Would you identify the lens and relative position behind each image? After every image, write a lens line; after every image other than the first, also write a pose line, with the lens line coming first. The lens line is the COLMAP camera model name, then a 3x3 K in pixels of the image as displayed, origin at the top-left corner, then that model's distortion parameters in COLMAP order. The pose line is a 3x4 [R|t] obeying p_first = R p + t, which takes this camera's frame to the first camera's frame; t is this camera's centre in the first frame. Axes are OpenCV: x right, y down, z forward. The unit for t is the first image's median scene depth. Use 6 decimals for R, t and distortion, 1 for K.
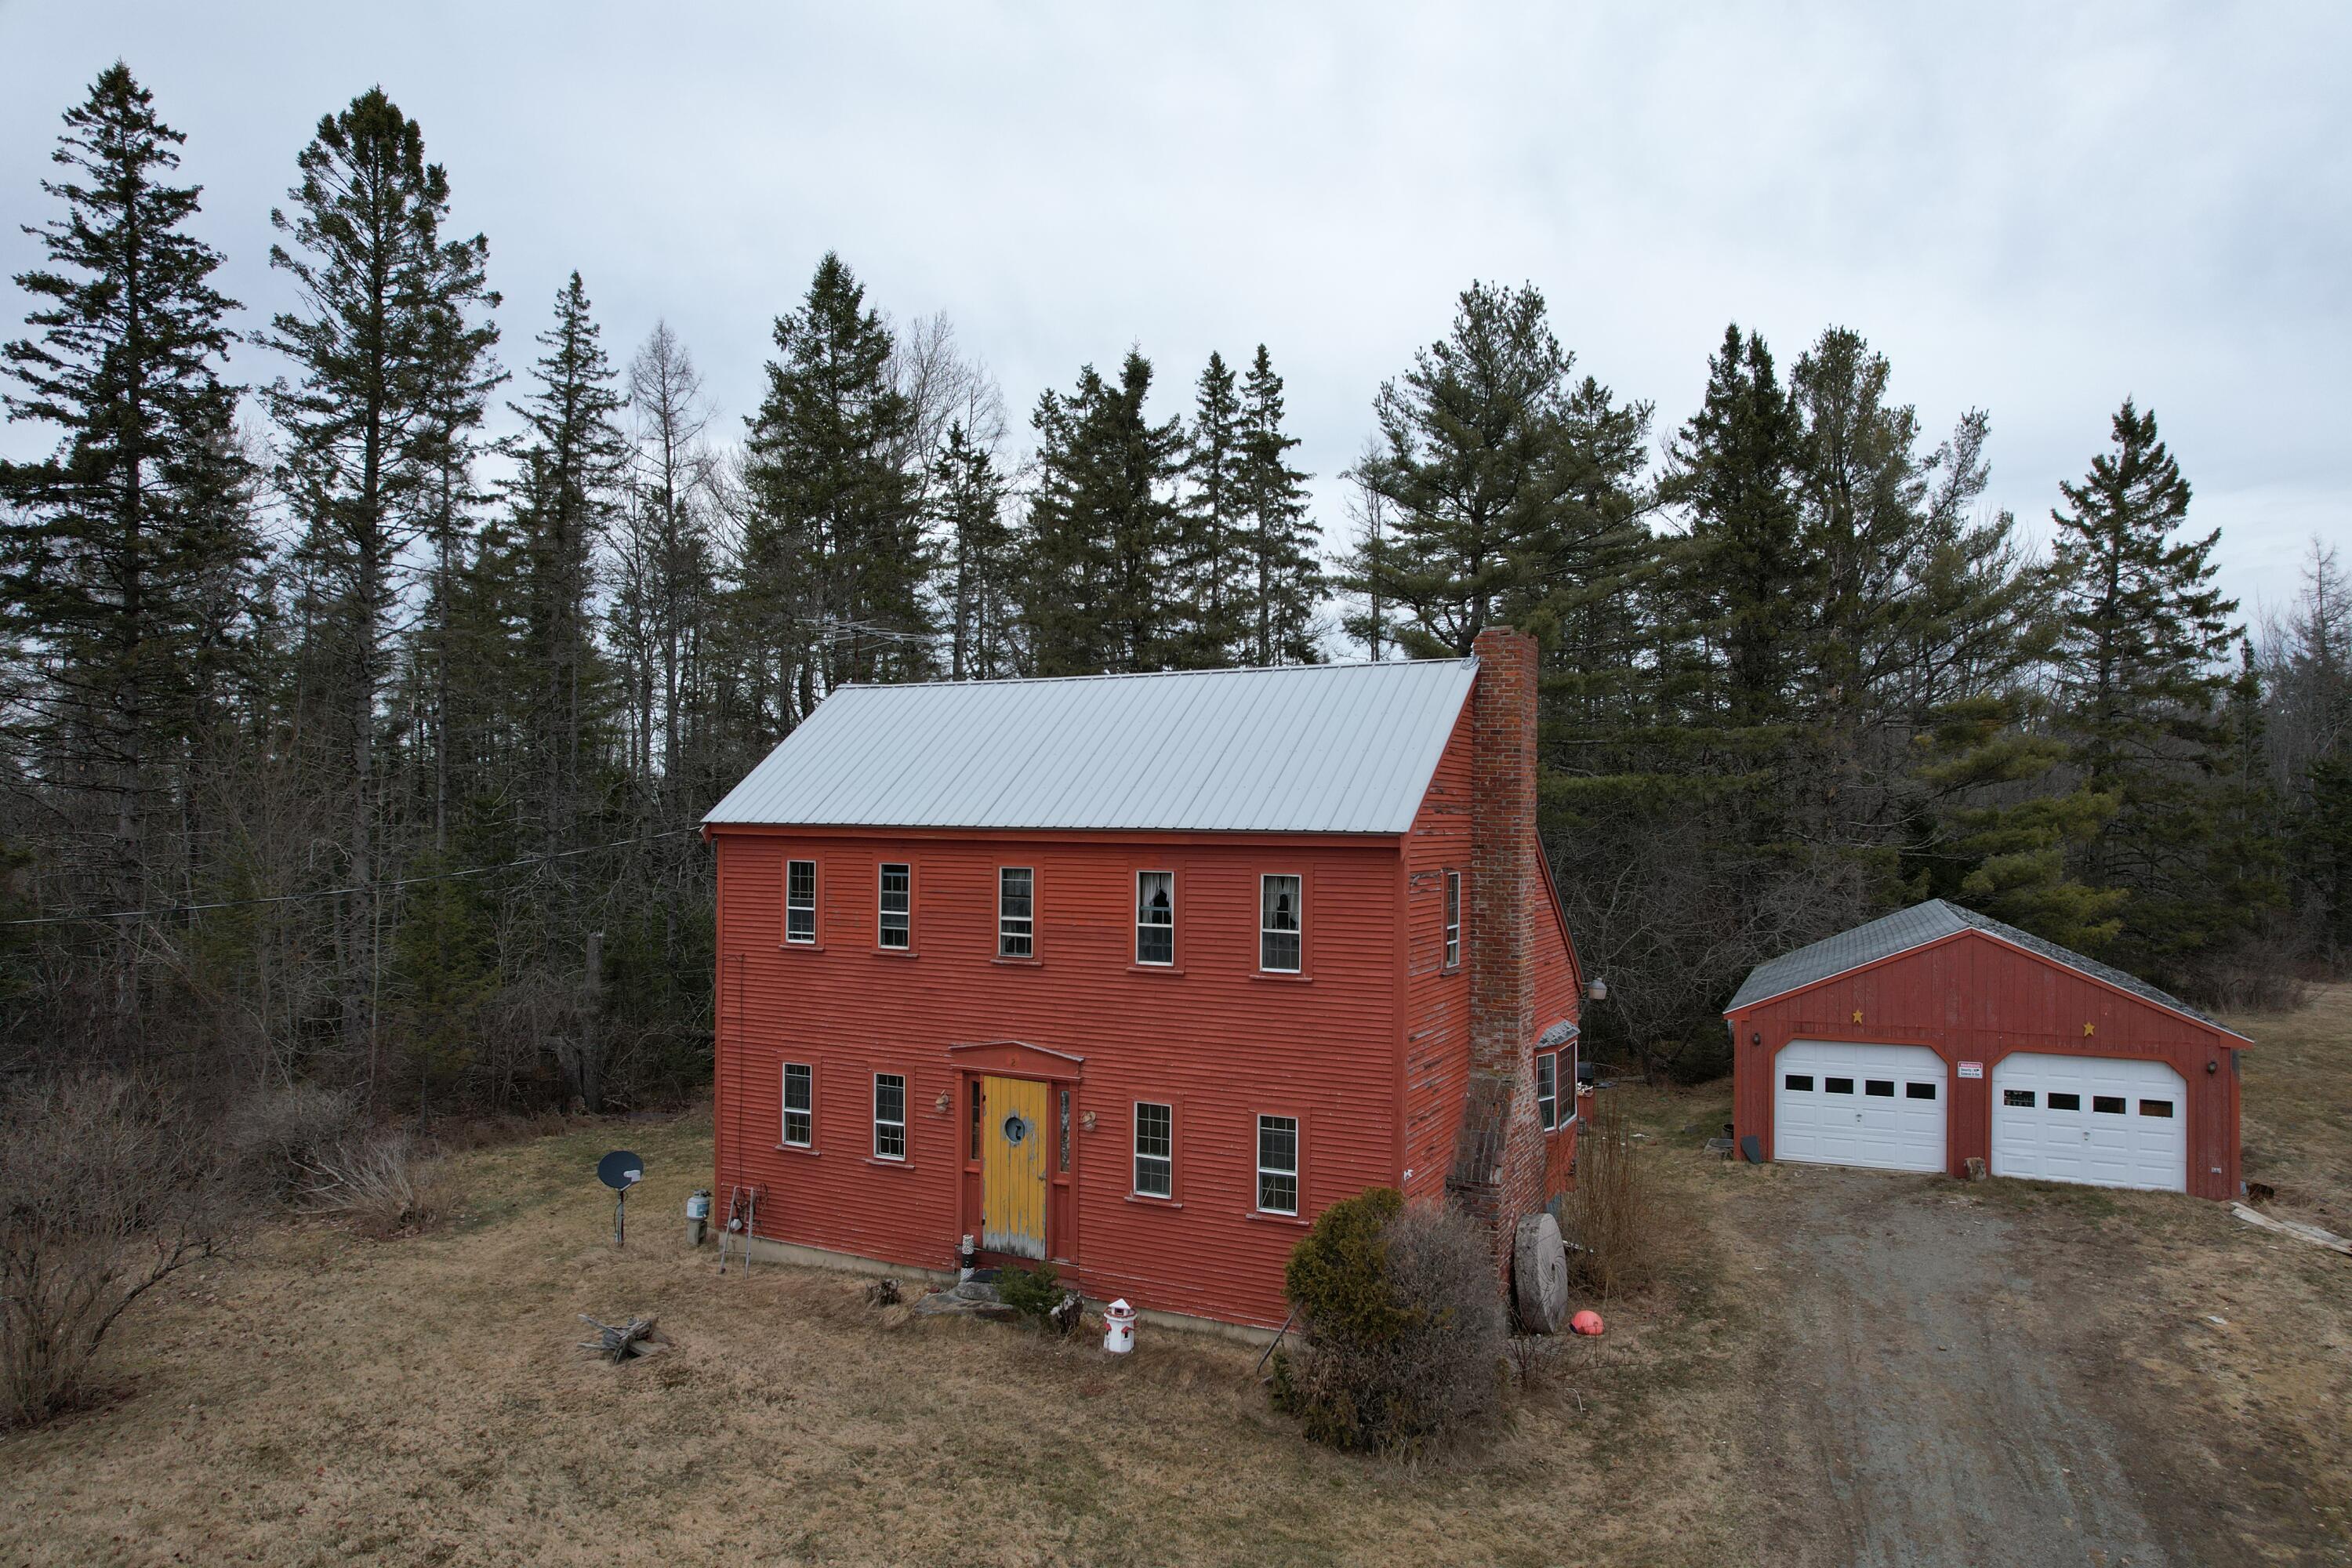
lens RADIAL K [[1502.2, 0, 1183.4], [0, 1502.2, 799.3], [0, 0, 1]] dist [-0.073018, 0.068317]
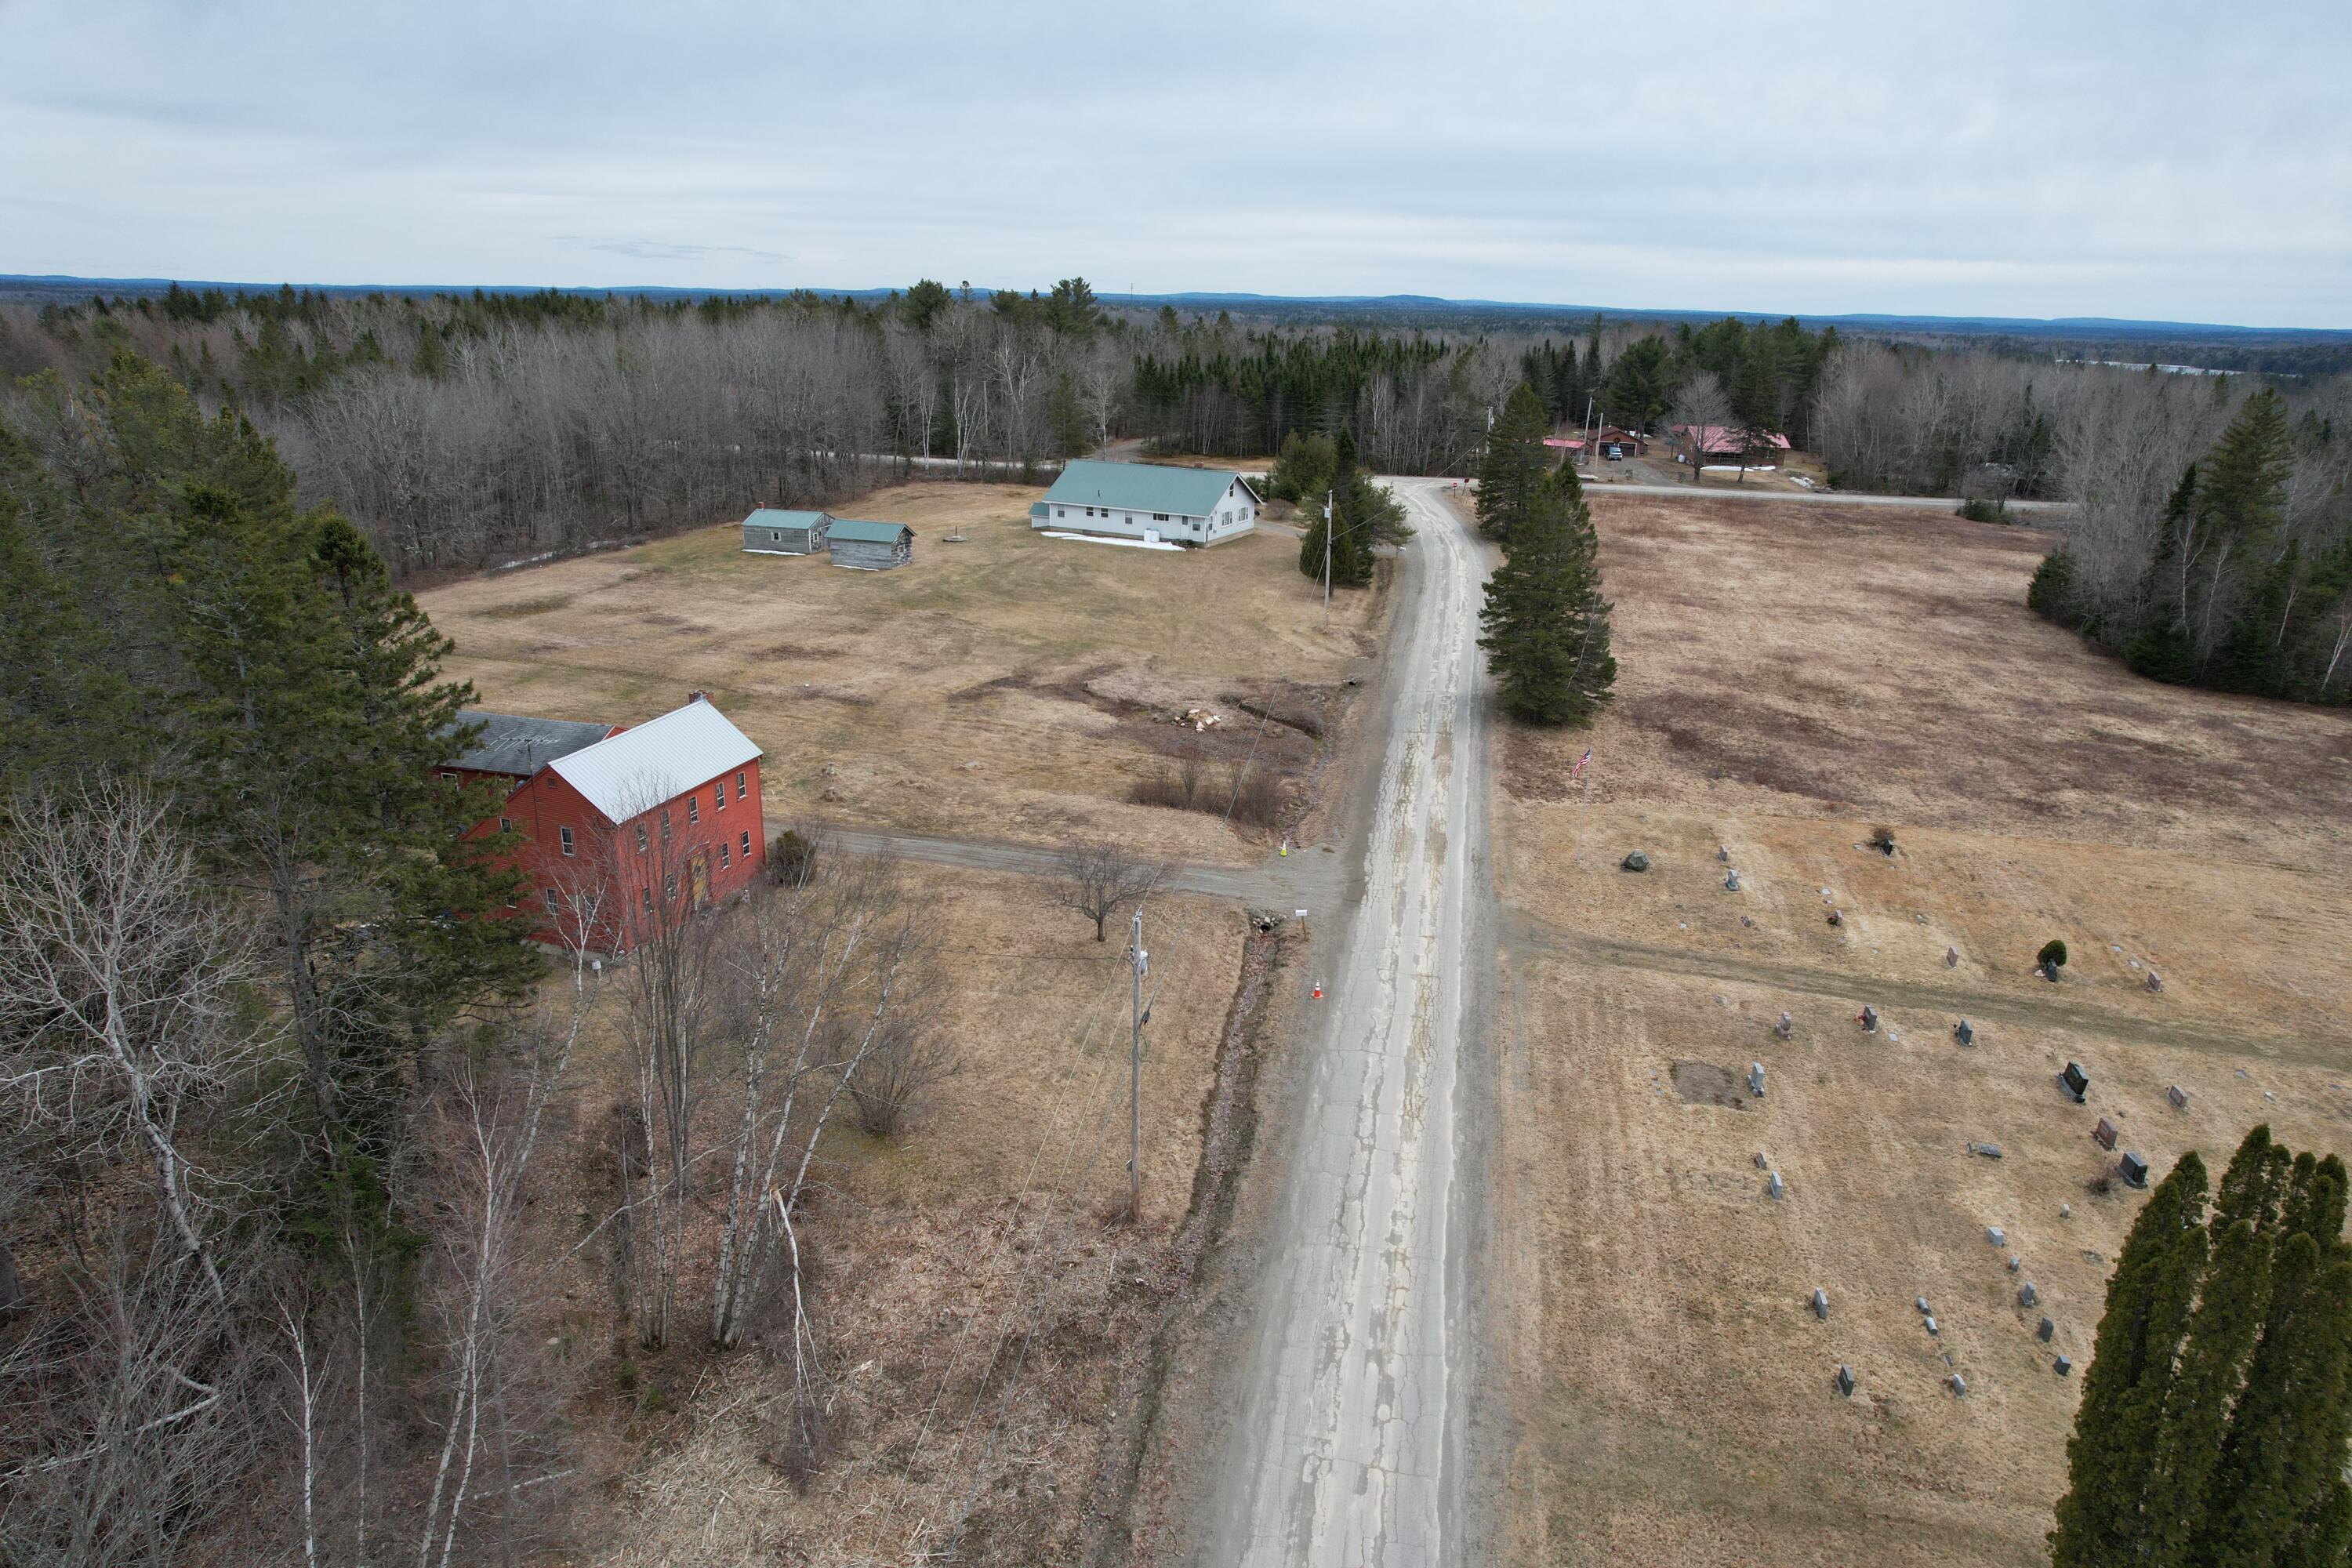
lens RADIAL K [[1502.2, 0, 1183.4], [0, 1502.2, 799.3], [0, 0, 1]] dist [-0.073018, 0.068317]
pose [[-0.161462, -0.328708, 0.930527, -2.538200], [-0.036225, 0.944238, 0.327266, -0.807817], [-0.986214, 0.019132, -0.164366, 0.346656]]
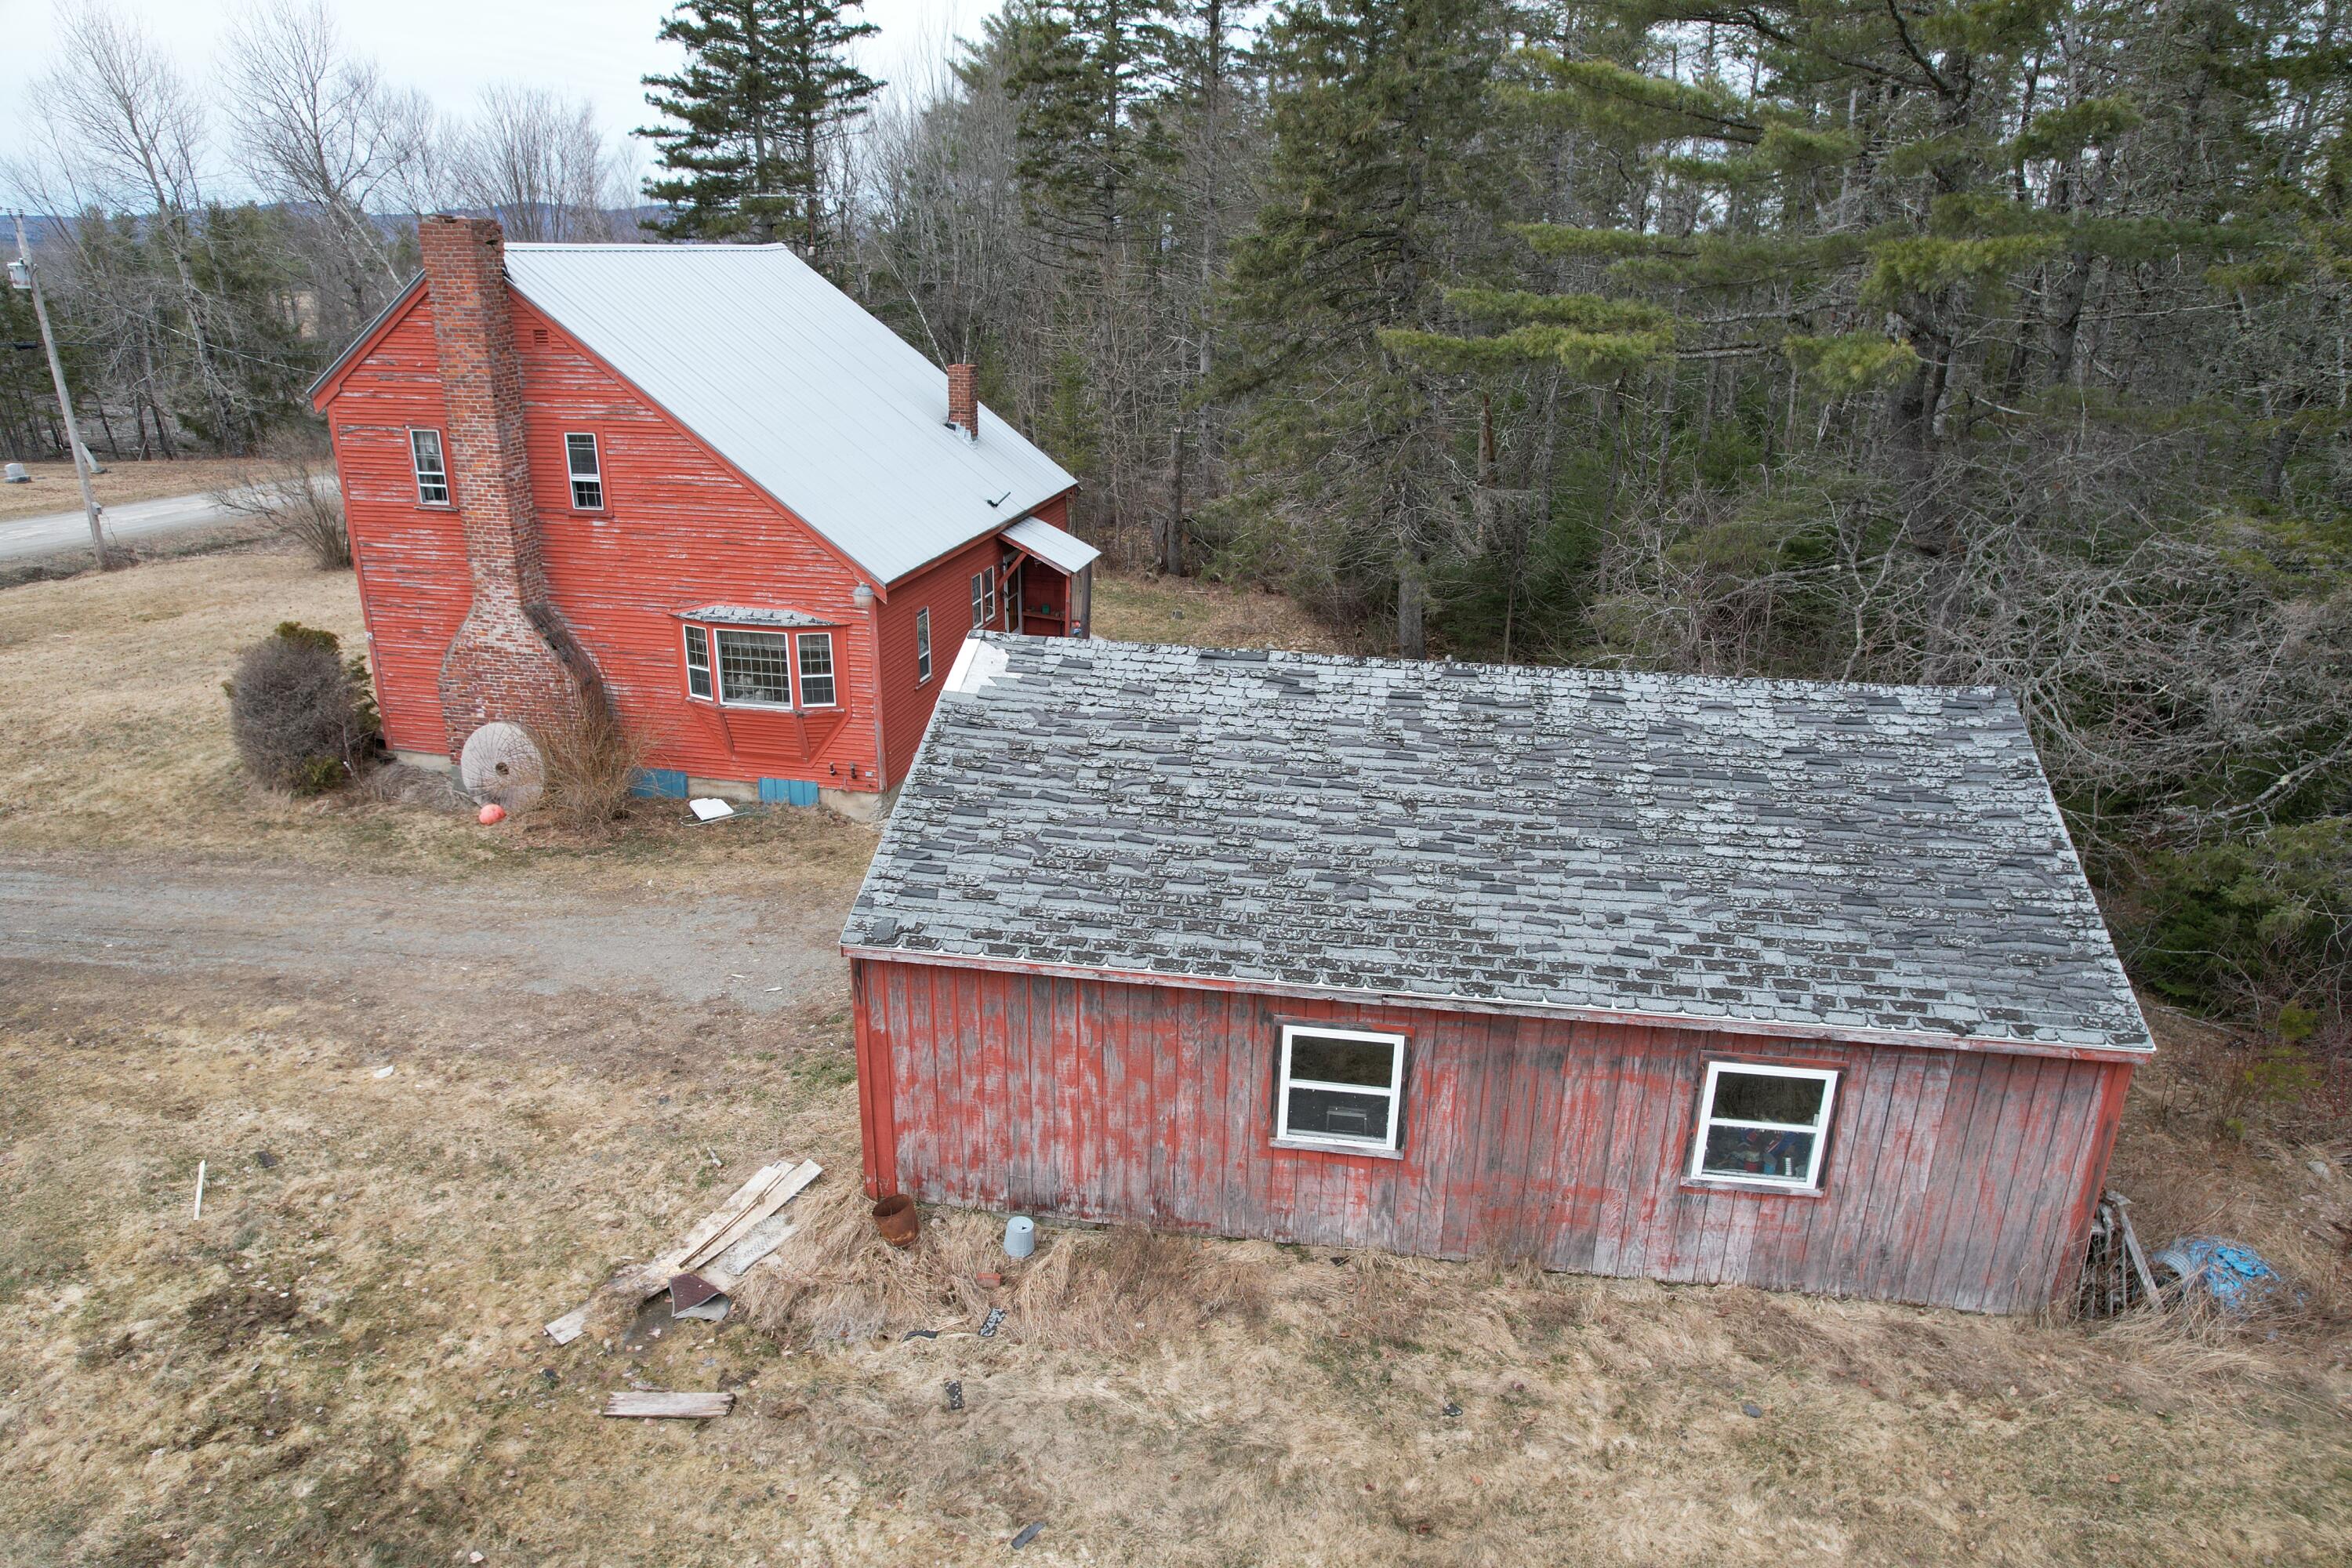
lens RADIAL K [[1502.2, 0, 1183.4], [0, 1502.2, 799.3], [0, 0, 1]] dist [-0.073018, 0.068317]
pose [[0.263343, 0.328782, -0.906947, 1.128481], [-0.001800, 0.940297, 0.340349, -0.059121], [0.964700, -0.087996, 0.248213, 0.915021]]
